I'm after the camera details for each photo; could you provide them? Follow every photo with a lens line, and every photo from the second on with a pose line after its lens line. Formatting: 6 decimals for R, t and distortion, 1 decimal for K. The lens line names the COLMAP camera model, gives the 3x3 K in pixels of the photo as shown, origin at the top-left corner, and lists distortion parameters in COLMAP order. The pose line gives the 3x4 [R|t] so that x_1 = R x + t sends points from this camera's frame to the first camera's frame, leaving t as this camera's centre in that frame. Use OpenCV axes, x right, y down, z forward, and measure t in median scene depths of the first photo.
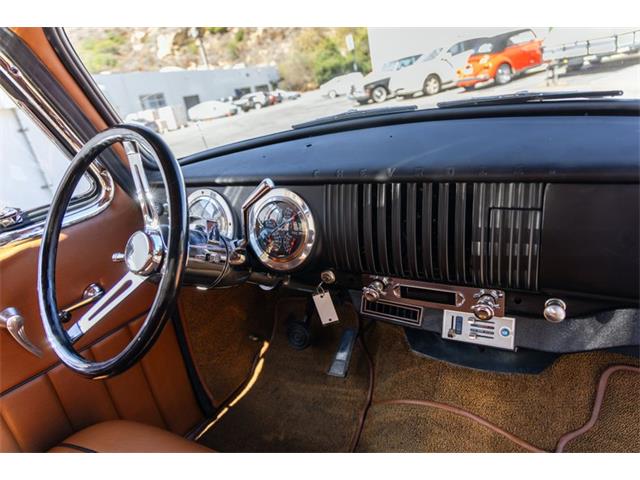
lens RADIAL K [[420.1, 0, 324.4], [0, 420.1, 241.9], [0, 0, 1]] dist [-0.003004, -0.000044]
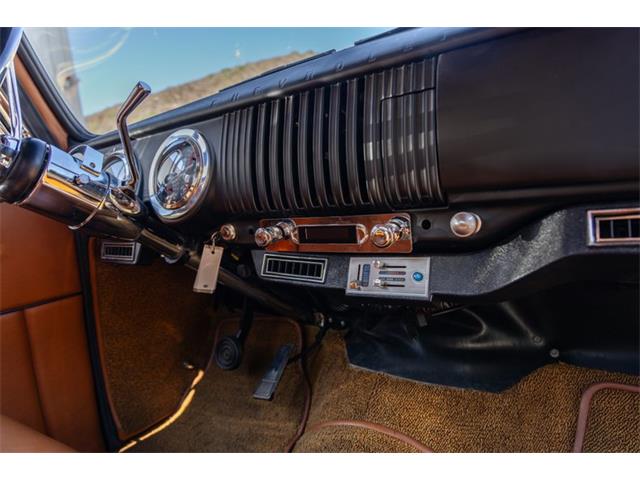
lens RADIAL K [[420.1, 0, 324.4], [0, 420.1, 241.9], [0, 0, 1]] dist [-0.003004, -0.000044]
pose [[0.997006, 0.048283, -0.060403, 0.222429], [-0.061818, 0.966926, -0.247452, 0.262114], [0.046458, 0.250445, 0.967016, 0.164757]]
